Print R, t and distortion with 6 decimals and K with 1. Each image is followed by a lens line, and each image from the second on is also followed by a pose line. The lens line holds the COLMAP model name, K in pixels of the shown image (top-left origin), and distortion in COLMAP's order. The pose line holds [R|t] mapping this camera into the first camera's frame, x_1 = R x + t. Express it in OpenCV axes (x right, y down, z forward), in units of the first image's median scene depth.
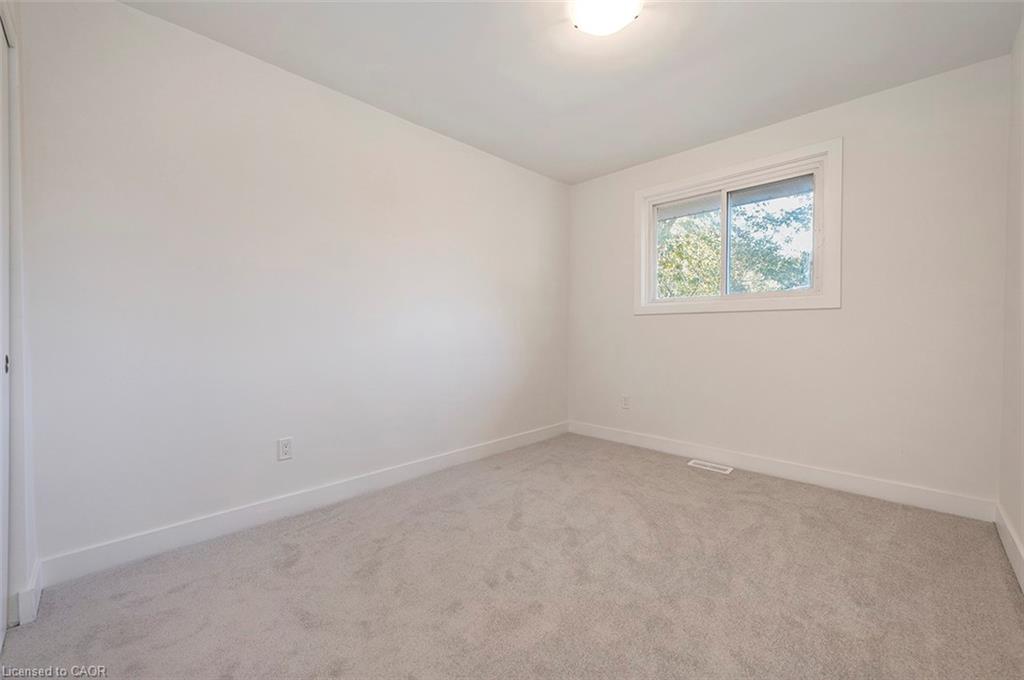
lens RADIAL K [[404.4, 0, 512.0], [0, 404.4, 340.0], [0, 0, 1]] dist [0.000412, 0.000093]
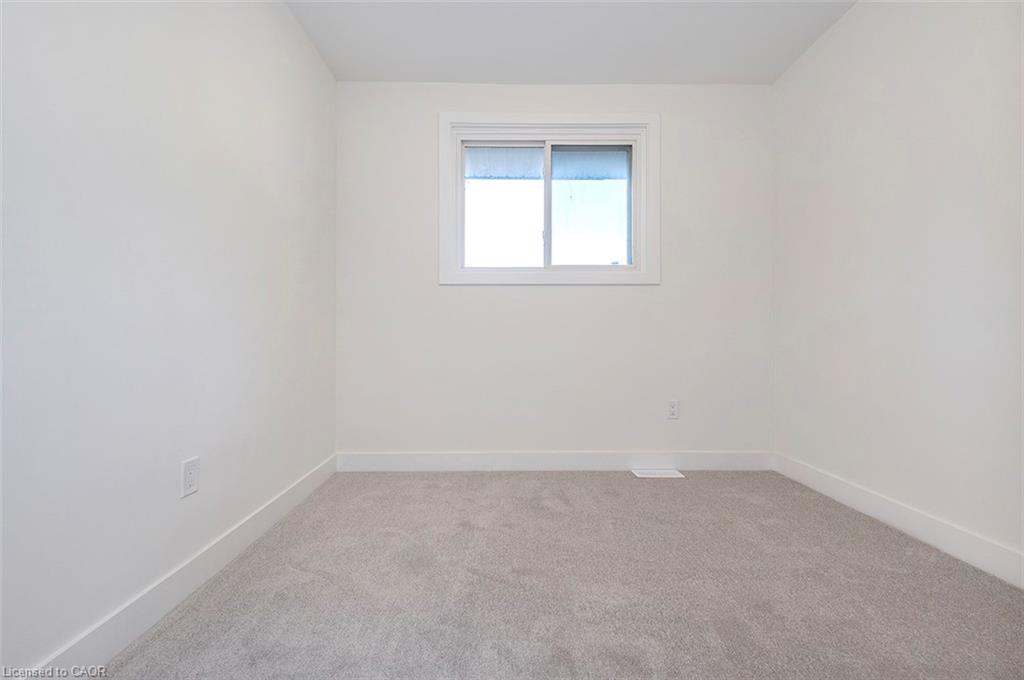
lens RADIAL K [[404.4, 0, 512.0], [0, 404.4, 340.0], [0, 0, 1]] dist [0.000412, 0.000093]
pose [[0.713894, 0.012294, 0.700146, -0.117008], [0.021951, 0.998962, -0.039923, 0.075563], [-0.699910, 0.043870, 0.712883, 0.466174]]
